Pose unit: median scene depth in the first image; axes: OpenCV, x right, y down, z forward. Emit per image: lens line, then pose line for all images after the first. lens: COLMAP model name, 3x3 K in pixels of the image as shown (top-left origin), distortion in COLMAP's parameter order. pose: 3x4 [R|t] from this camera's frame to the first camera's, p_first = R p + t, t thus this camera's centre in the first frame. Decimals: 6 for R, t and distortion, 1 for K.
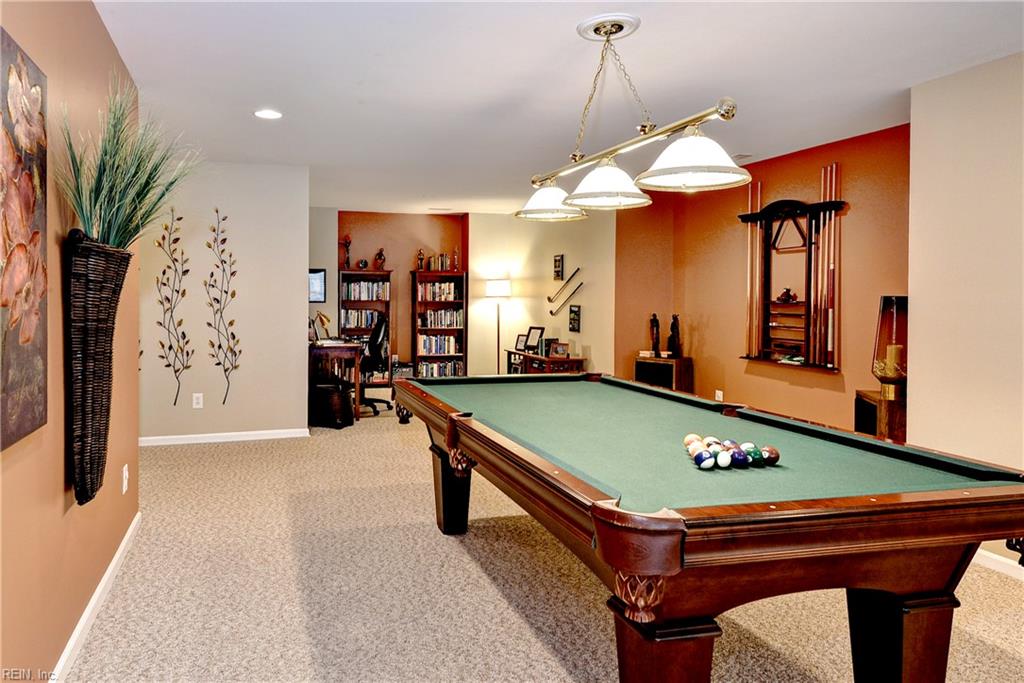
lens RADIAL K [[753.9, 0, 512.0], [0, 753.9, 341.5], [0, 0, 1]] dist [0.002332, -0.000259]
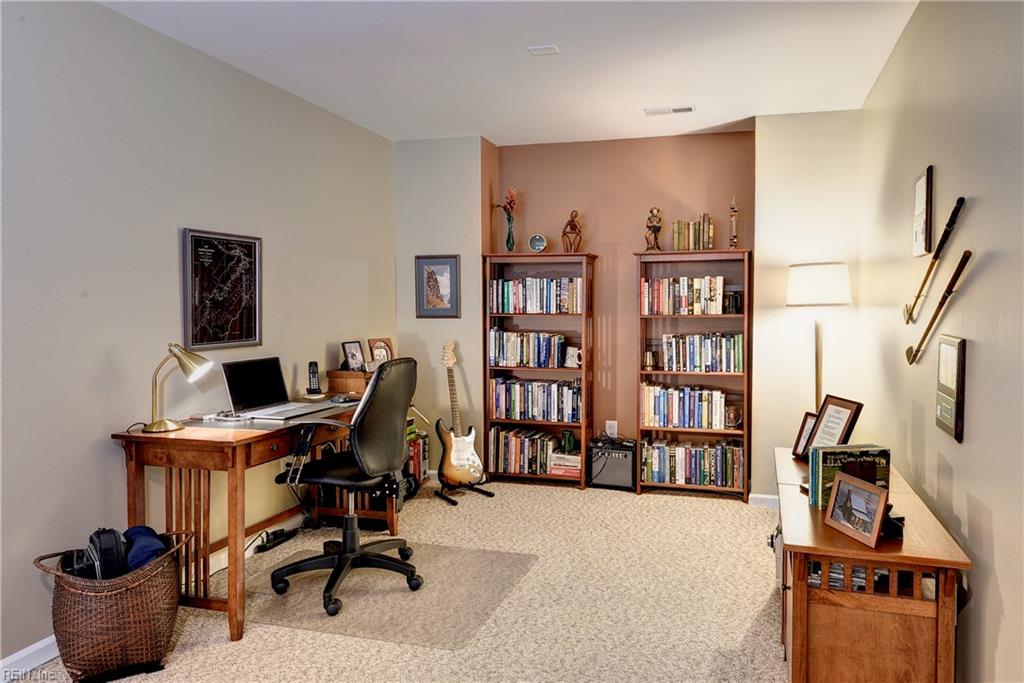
lens RADIAL K [[753.9, 0, 512.0], [0, 753.9, 341.5], [0, 0, 1]] dist [0.002332, -0.000259]
pose [[0.825227, 0.020882, -0.564414, 0.078050], [-0.034098, 0.999335, -0.012880, -0.027663], [0.563770, 0.029875, 0.825391, 0.550171]]
